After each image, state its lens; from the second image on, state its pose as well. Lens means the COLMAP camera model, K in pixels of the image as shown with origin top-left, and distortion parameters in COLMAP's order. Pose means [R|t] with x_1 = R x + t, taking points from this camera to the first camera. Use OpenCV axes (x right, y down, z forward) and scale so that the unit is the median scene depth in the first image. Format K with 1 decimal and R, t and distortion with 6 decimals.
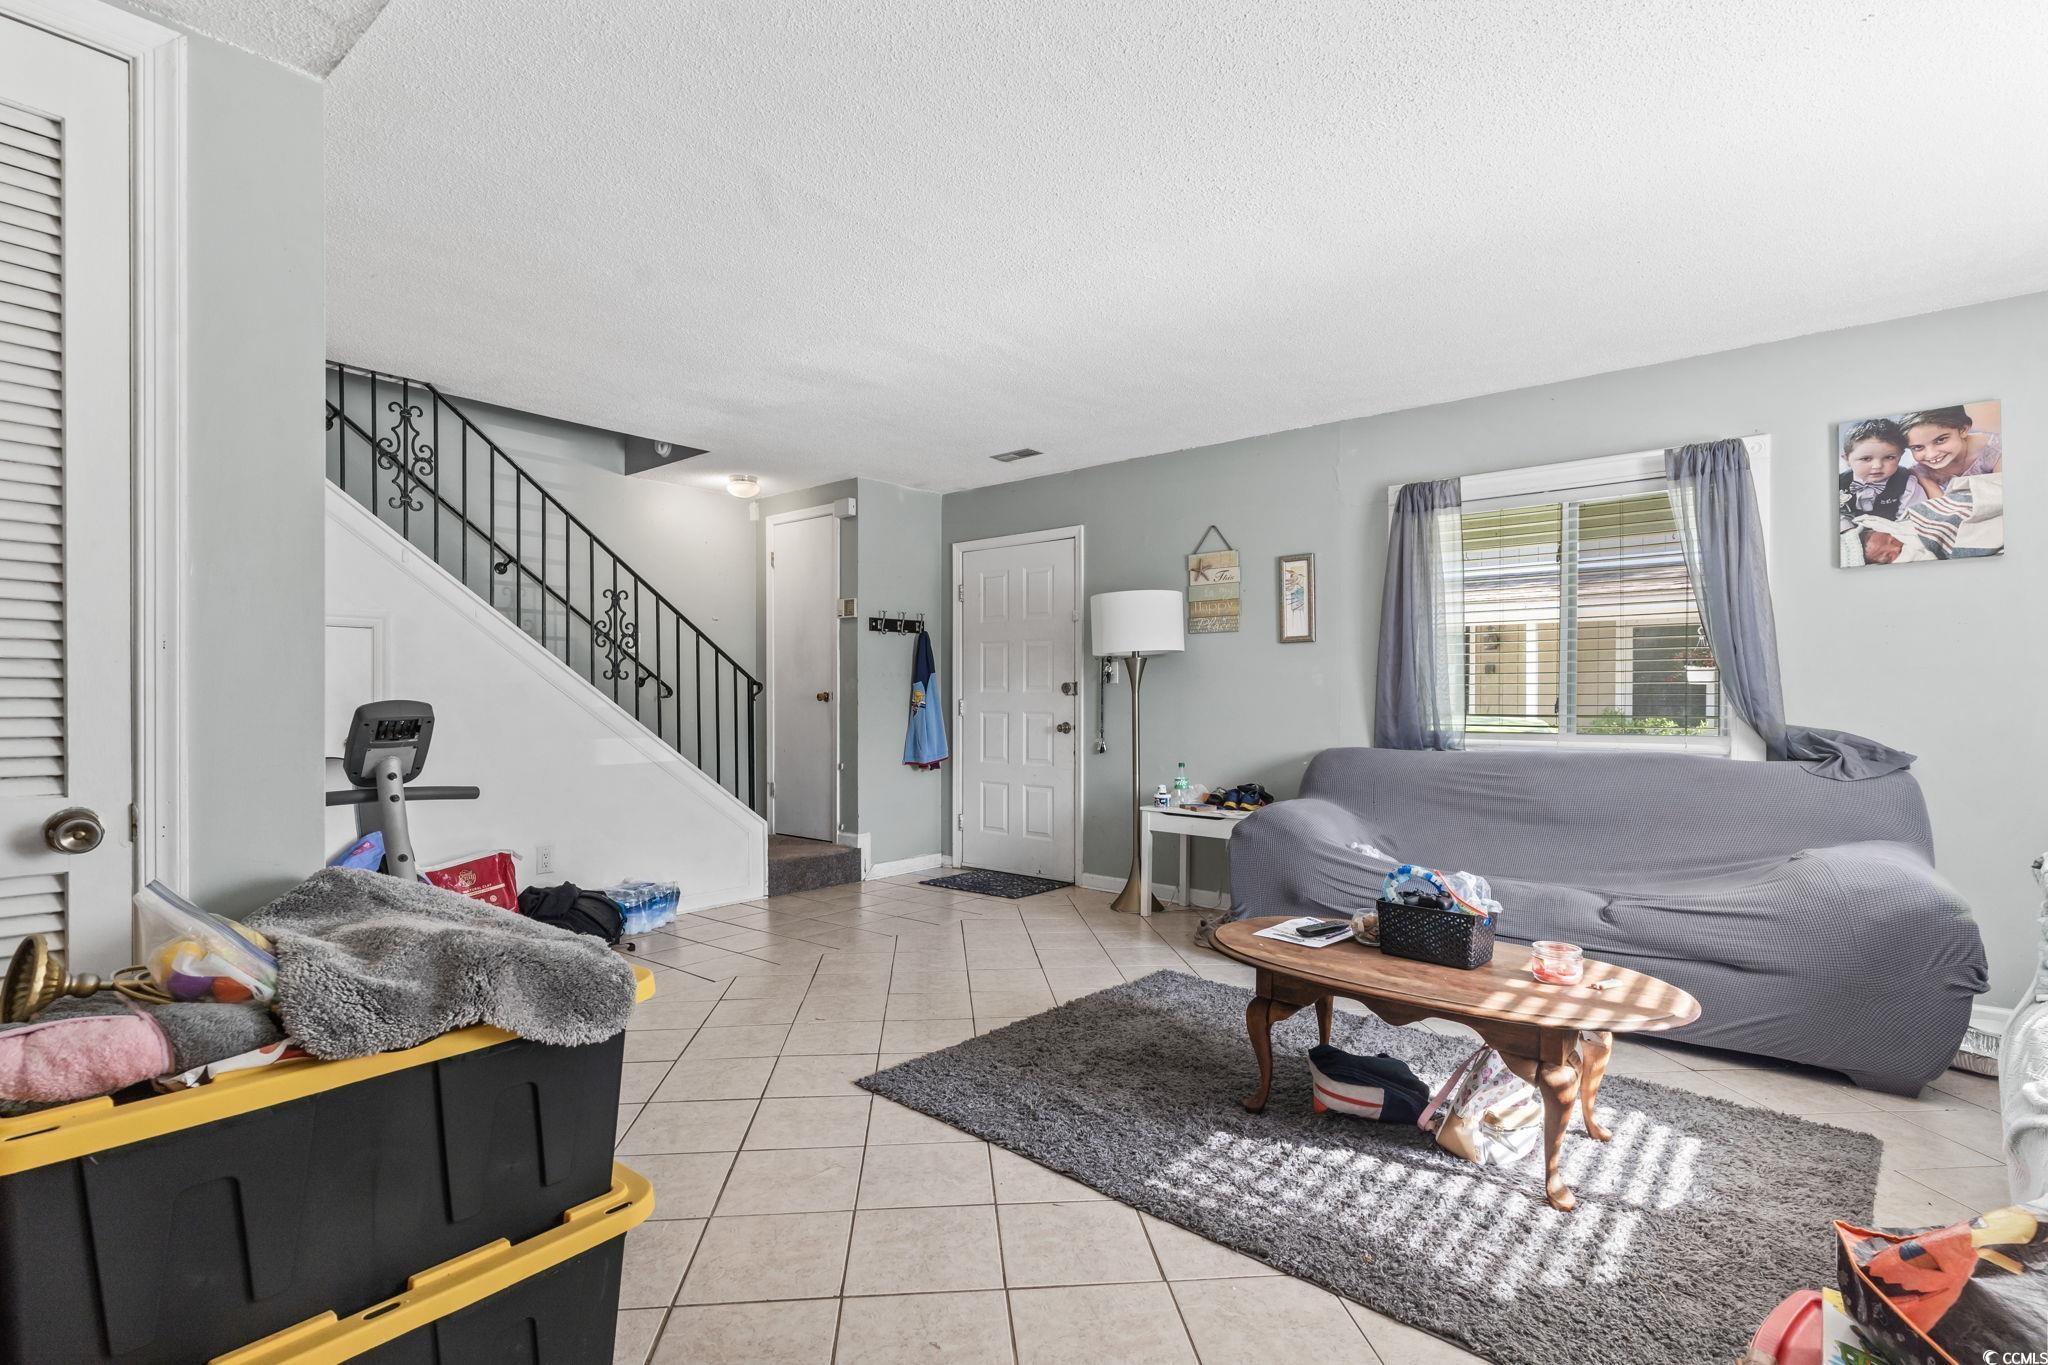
lens RADIAL K [[964.1, 0, 1018.9], [0, 964.1, 693.7], [0, 0, 1]] dist [-0.000768, 0.000063]
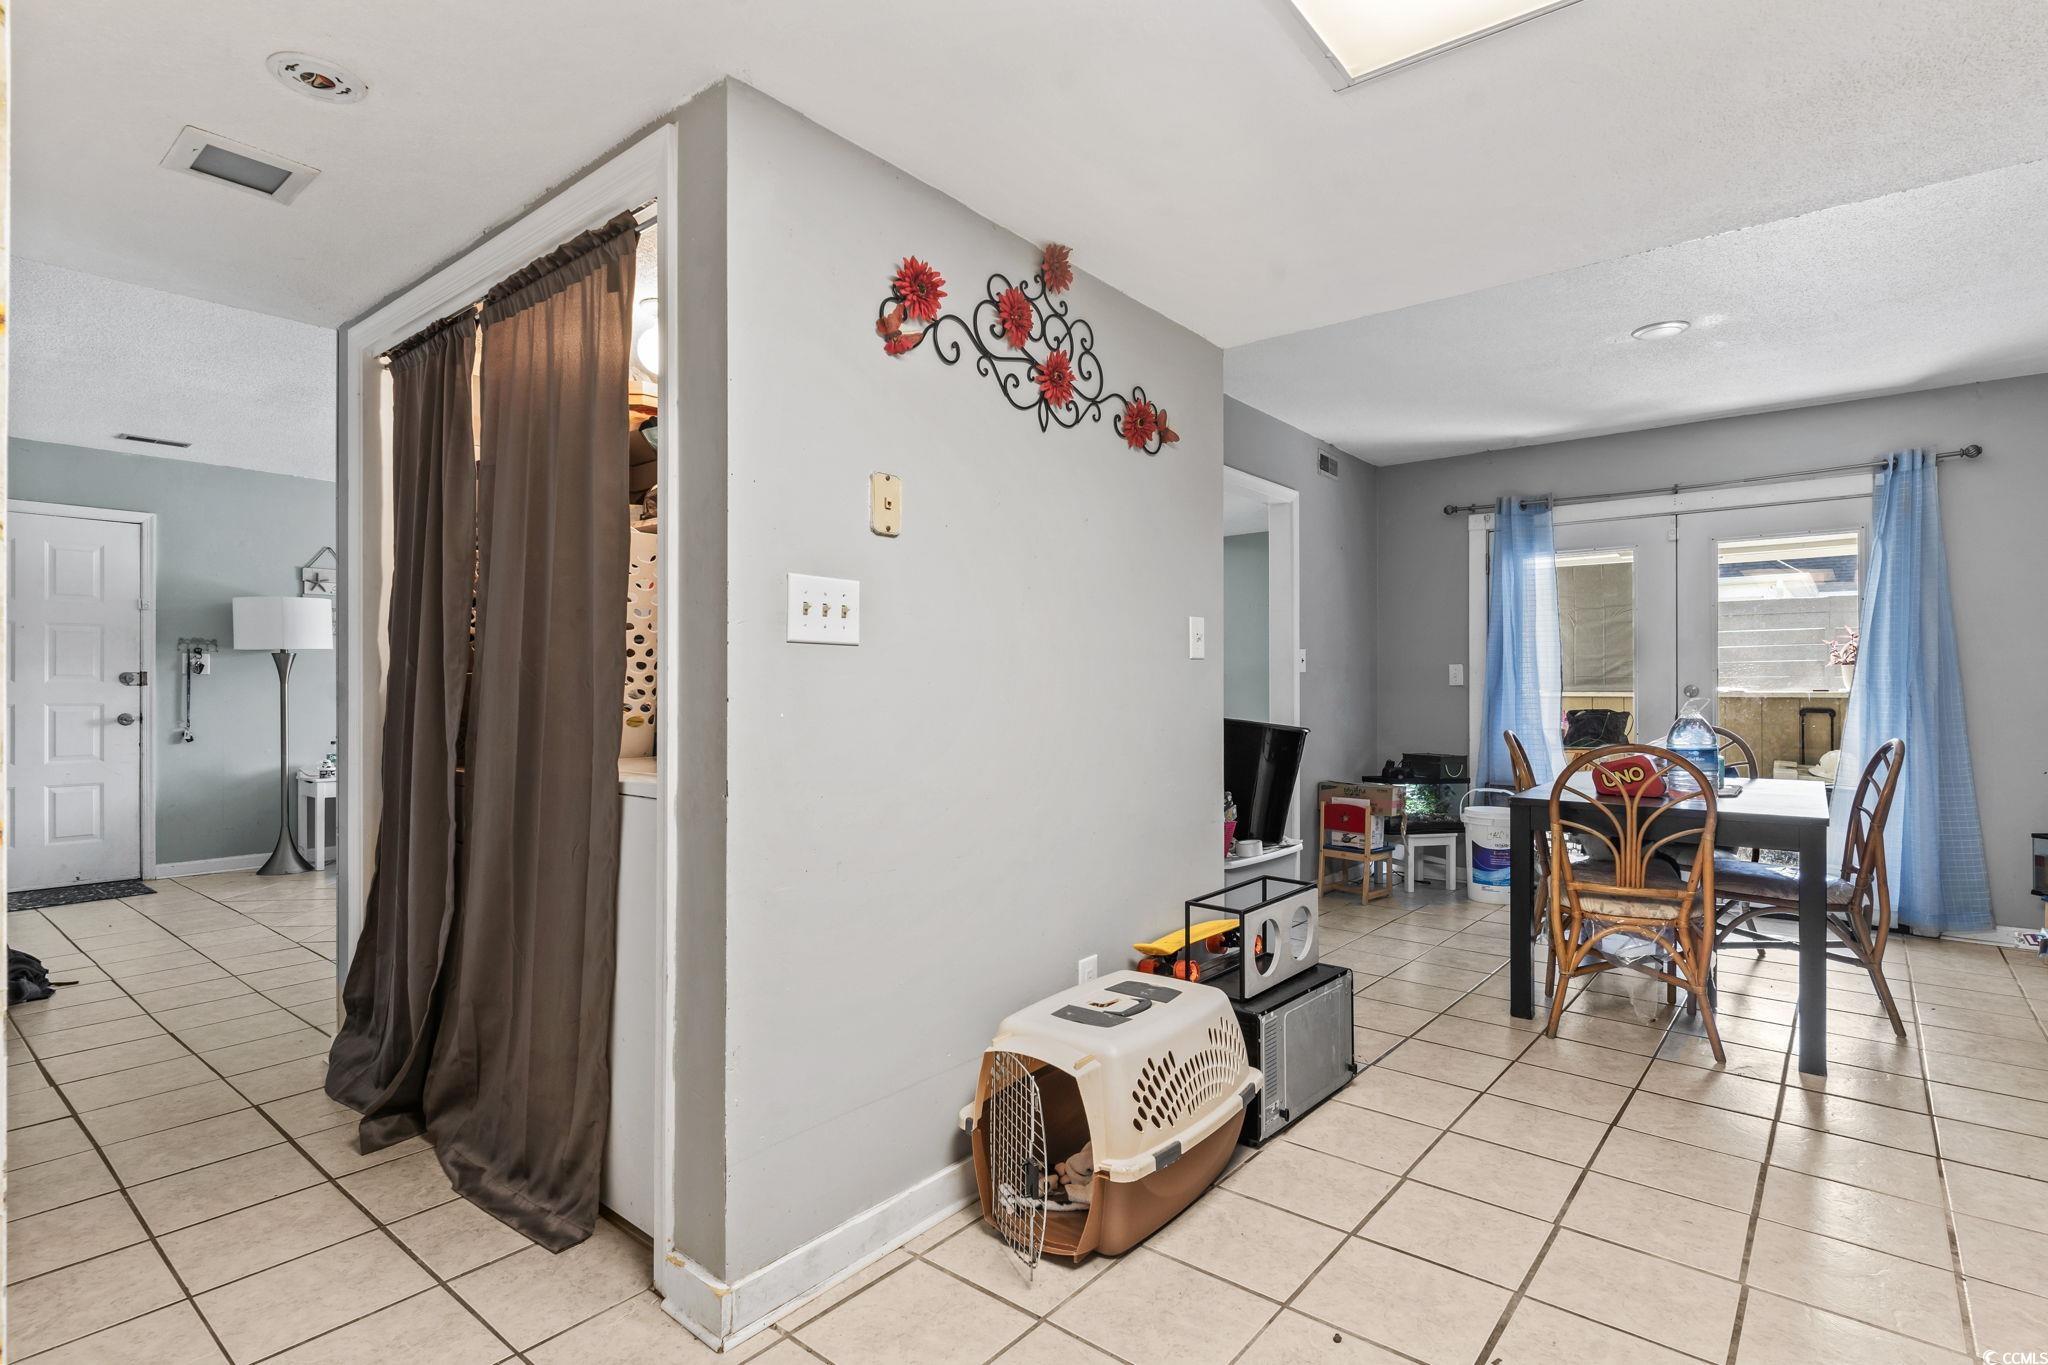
lens RADIAL K [[1008.7, 0, 1017.3], [0, 1008.7, 686.7], [0, 0, 1]] dist [-0.002007, 0.000533]
pose [[-0.014767, 0.003416, 0.999885, -1.077148], [-0.002622, 0.999991, -0.003455, 0.004414], [-0.999888, -0.002672, -0.014758, 0.142706]]
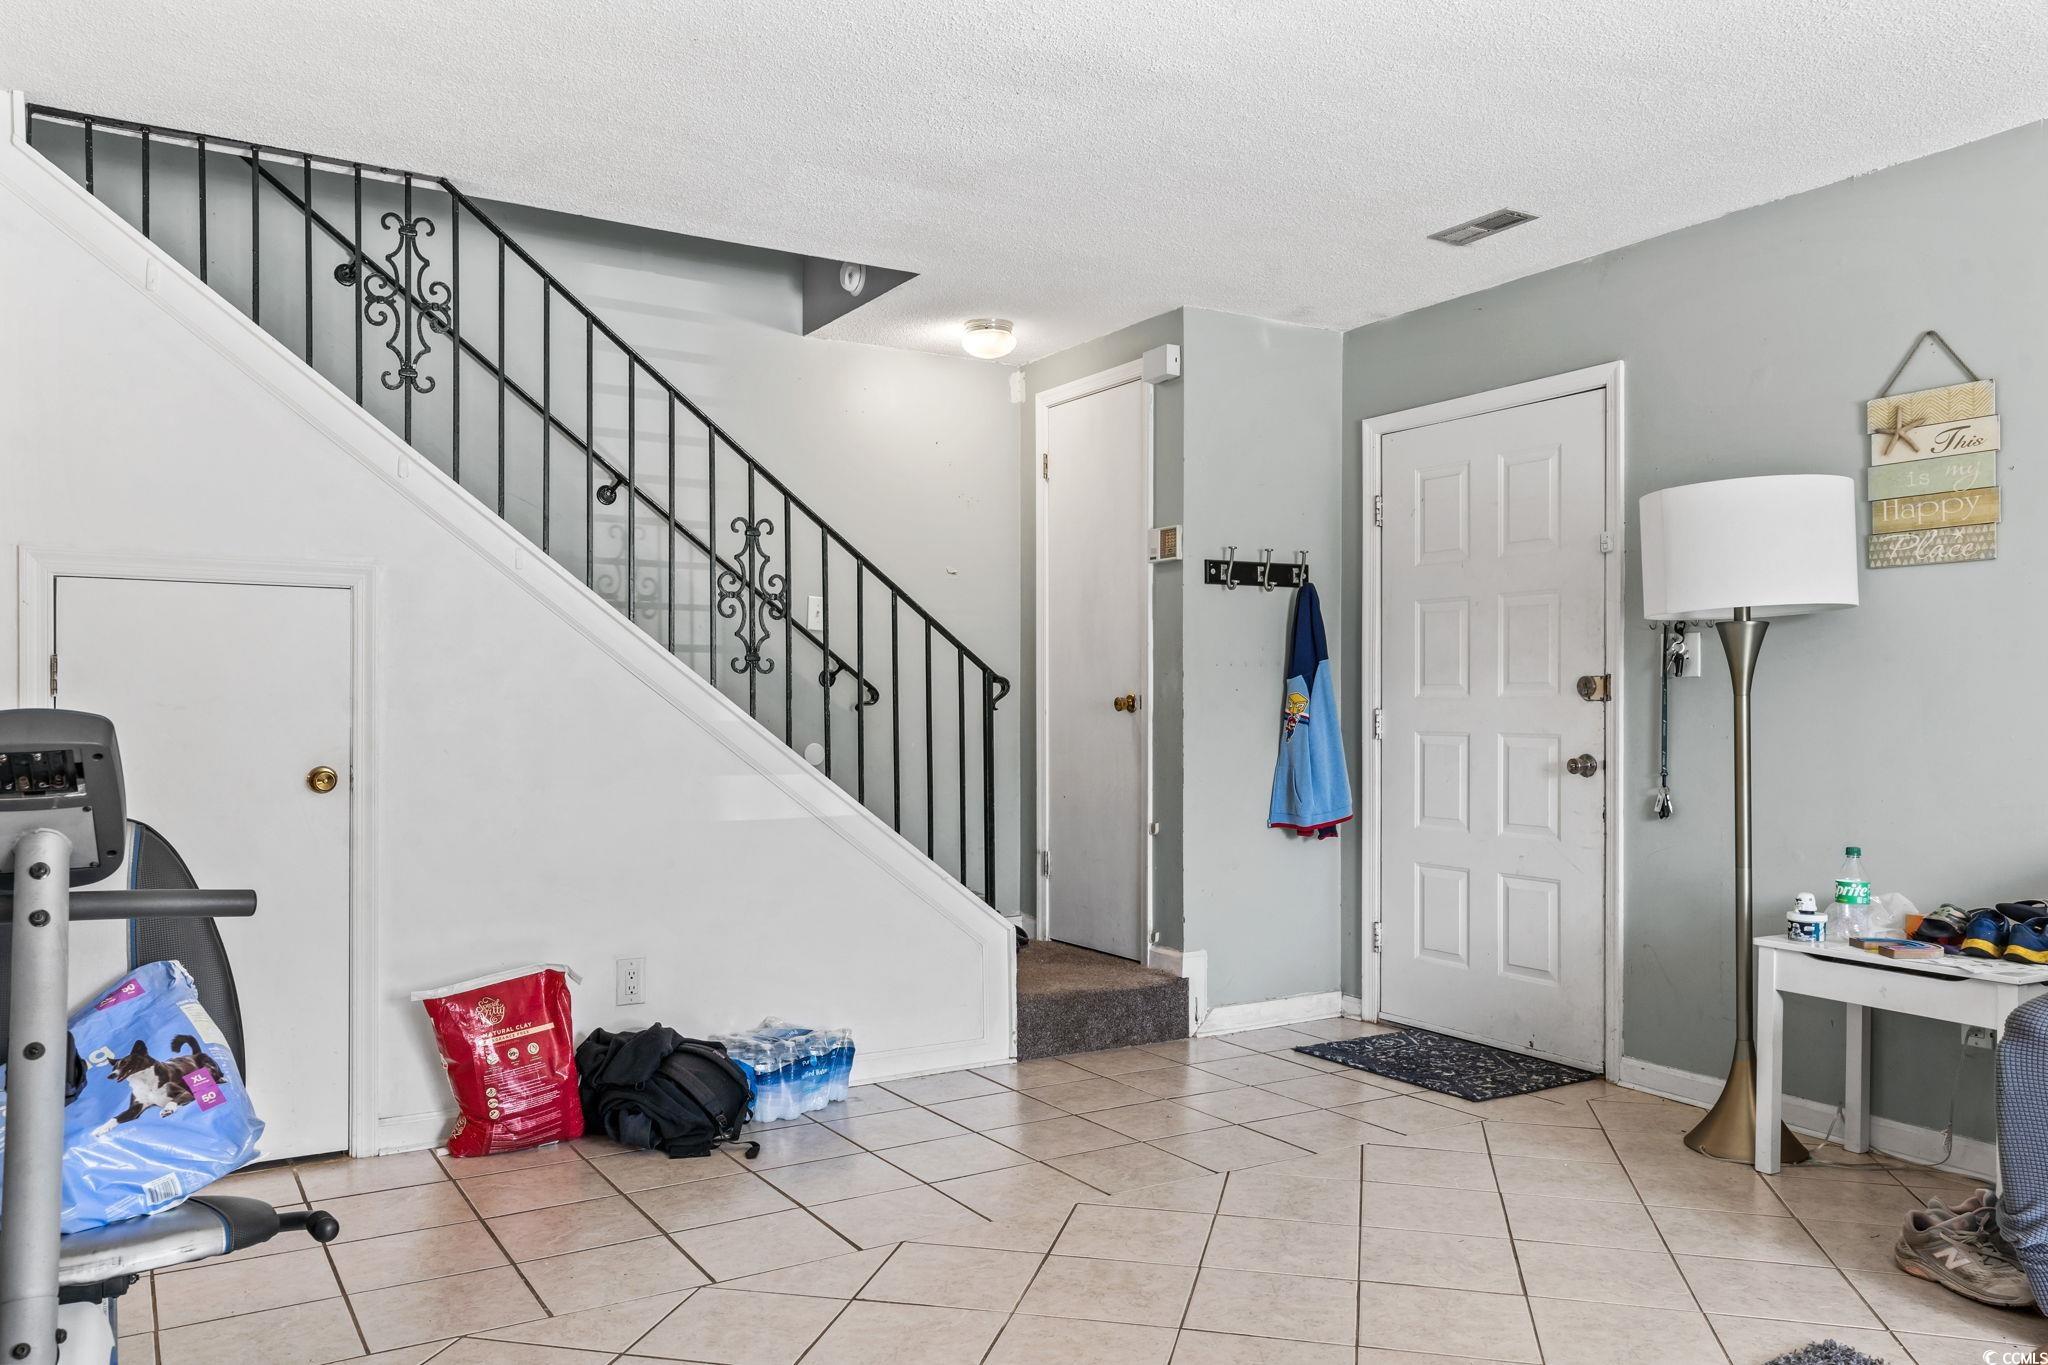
lens RADIAL K [[1472.3, 0, 1022.9], [0, 1472.3, 701.8], [0, 0, 1]] dist [0.005735, 0.004120]
pose [[0.949014, 0.000407, -0.315233, 0.013456], [0.000145, 0.999998, 0.001727, 0.000790], [0.315233, -0.001684, 0.949013, 0.194034]]
